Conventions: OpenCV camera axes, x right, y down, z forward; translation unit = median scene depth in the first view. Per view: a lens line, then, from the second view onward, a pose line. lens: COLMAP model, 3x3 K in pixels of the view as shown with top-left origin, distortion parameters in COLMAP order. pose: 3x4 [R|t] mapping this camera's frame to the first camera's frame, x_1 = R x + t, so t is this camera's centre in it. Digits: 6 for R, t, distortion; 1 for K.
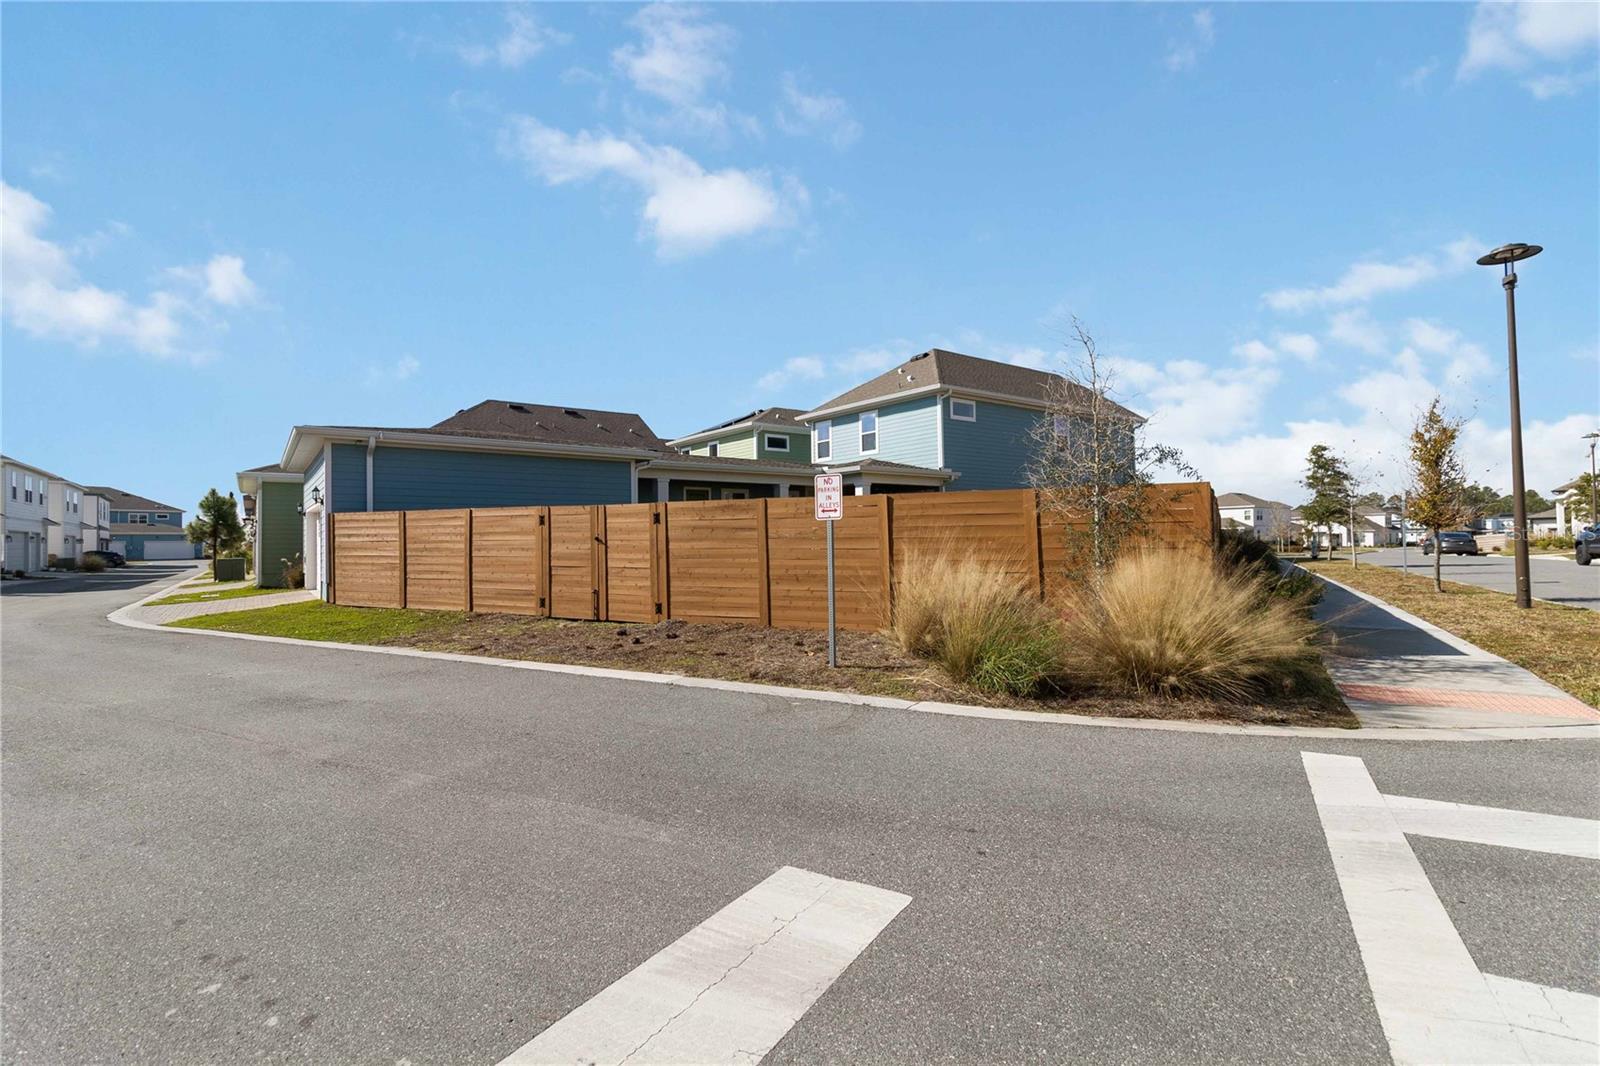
lens RADIAL K [[734.6, 0, 798.4], [0, 734.6, 521.6], [0, 0, 1]] dist [0.001838, 0.000174]
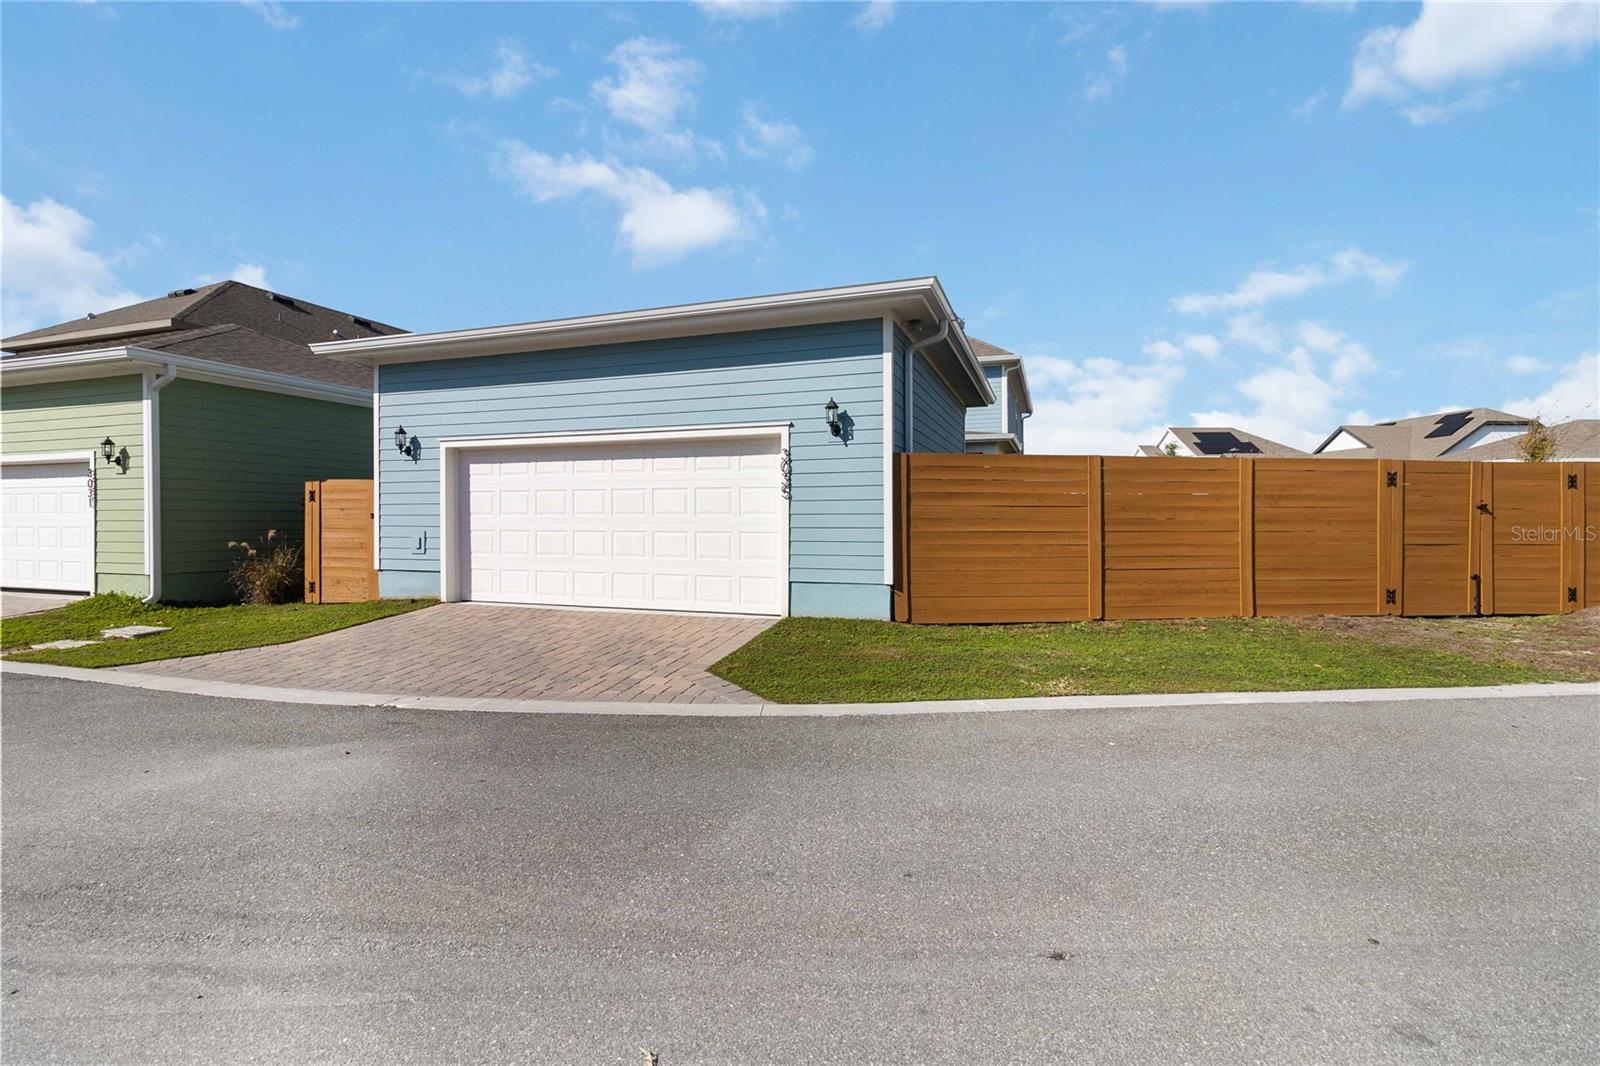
lens RADIAL K [[734.6, 0, 798.4], [0, 734.6, 521.6], [0, 0, 1]] dist [0.001838, 0.000174]
pose [[0.828191, 0.005079, 0.560423, -0.650824], [-0.020470, 0.999566, 0.021192, 0.018711], [-0.560072, -0.029023, 0.827935, 0.393601]]
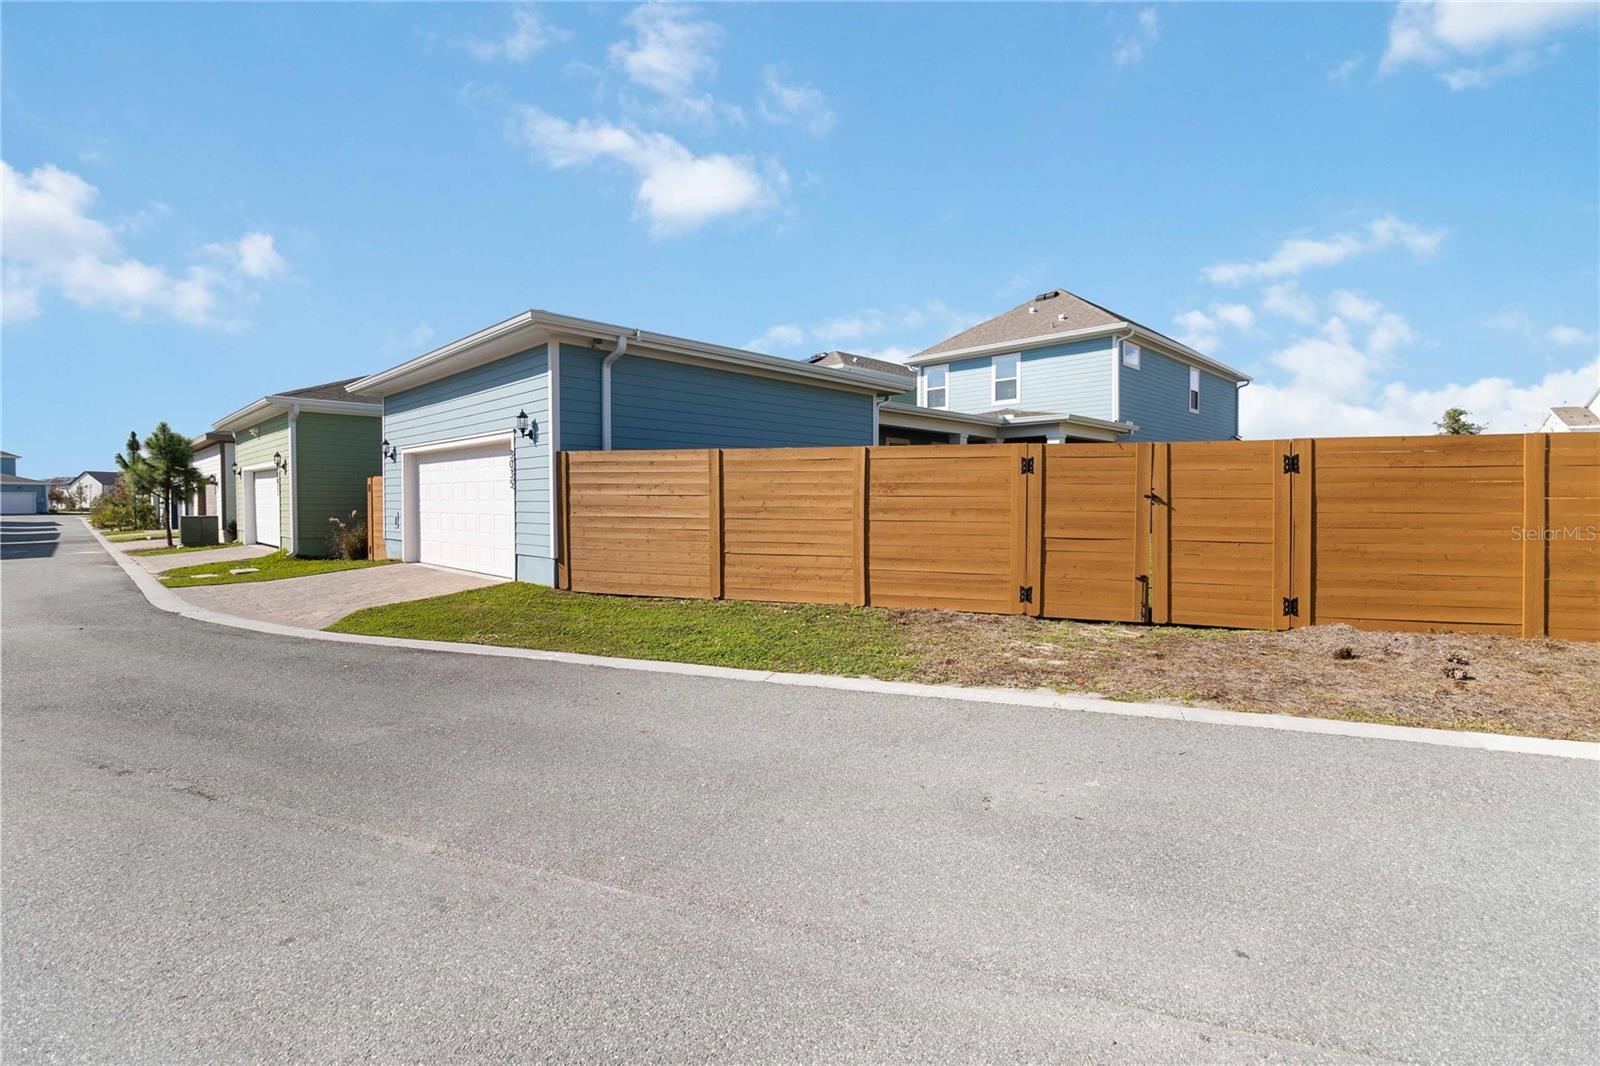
lens RADIAL K [[734.6, 0, 798.4], [0, 734.6, 521.6], [0, 0, 1]] dist [0.001838, 0.000174]
pose [[0.989469, 0.008798, 0.144475, -0.341655], [-0.016155, 0.998627, 0.049828, 0.009626], [-0.143838, -0.051638, 0.988253, 0.212510]]
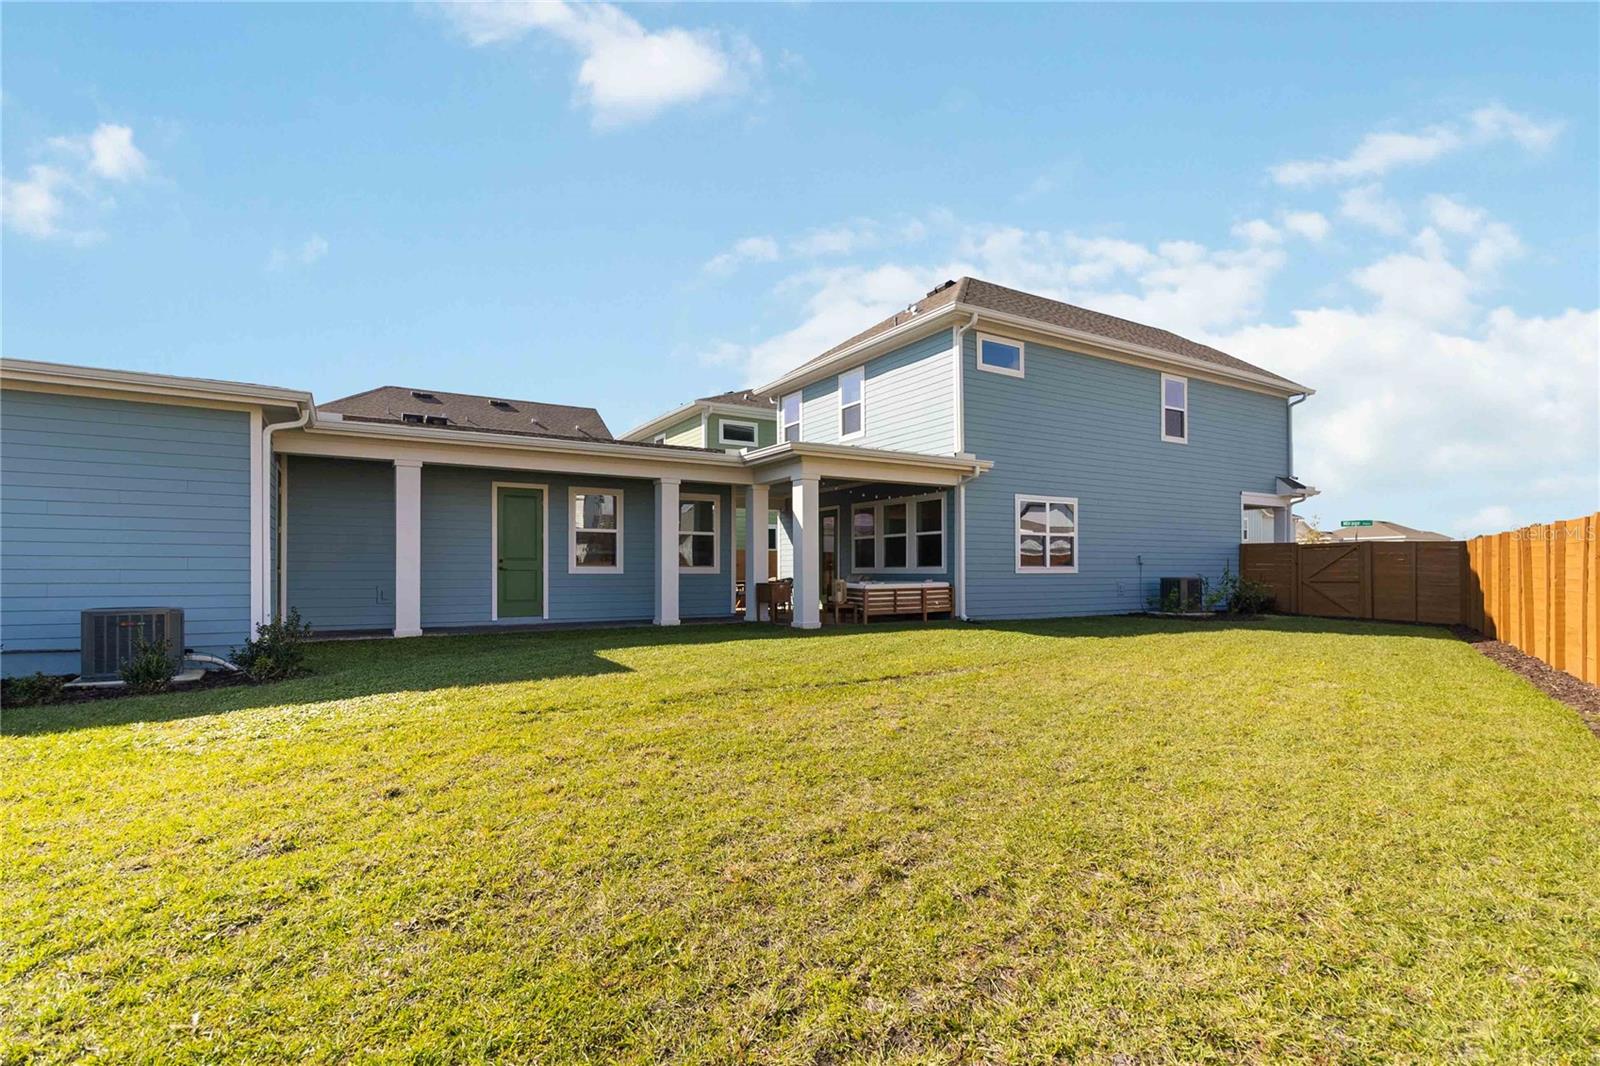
lens RADIAL K [[749.9, 0, 797.4], [0, 749.9, 571.1], [0, 0, 1]] dist [0.000588, -0.000009]
pose [[0.995010, 0.010157, -0.099256, 0.144931], [-0.007444, 0.999589, 0.027669, 0.002961], [0.099496, -0.026792, 0.994677, 0.454646]]
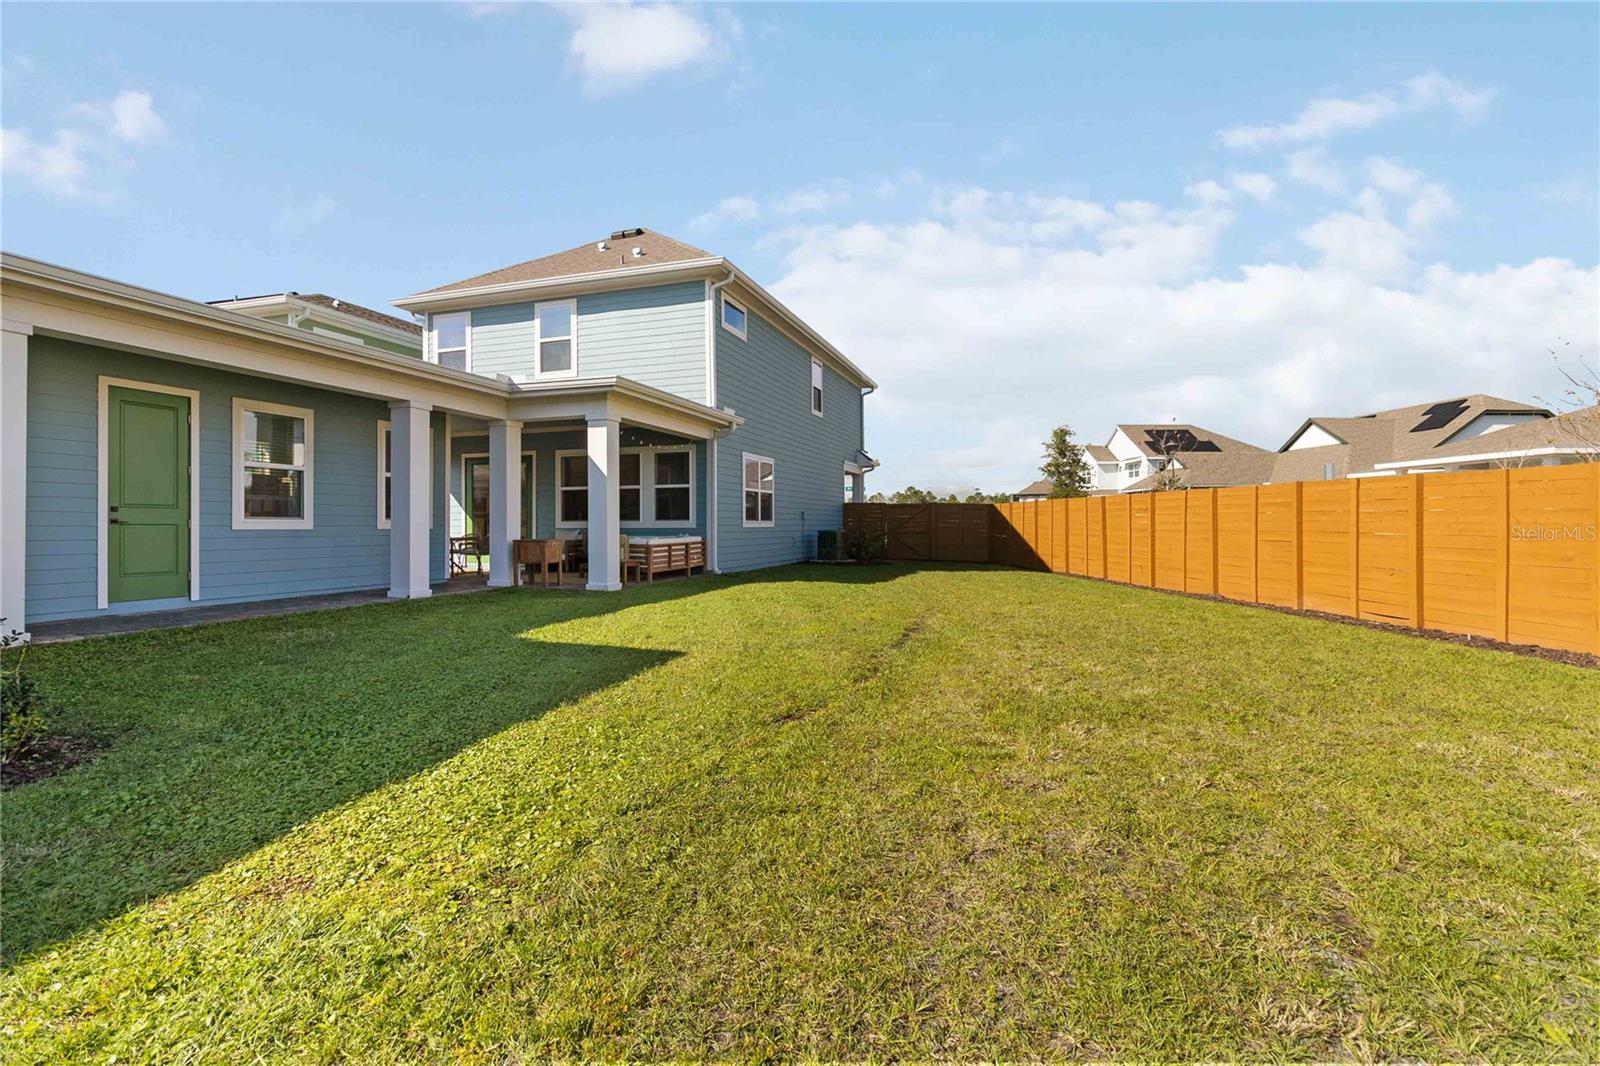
lens RADIAL K [[734.6, 0, 798.4], [0, 734.6, 521.6], [0, 0, 1]] dist [0.001838, 0.000174]
pose [[0.822107, 0.011154, 0.569223, -0.085455], [-0.019940, 0.999759, 0.009207, 0.009689], [-0.568983, -0.018920, 0.822132, 0.550934]]
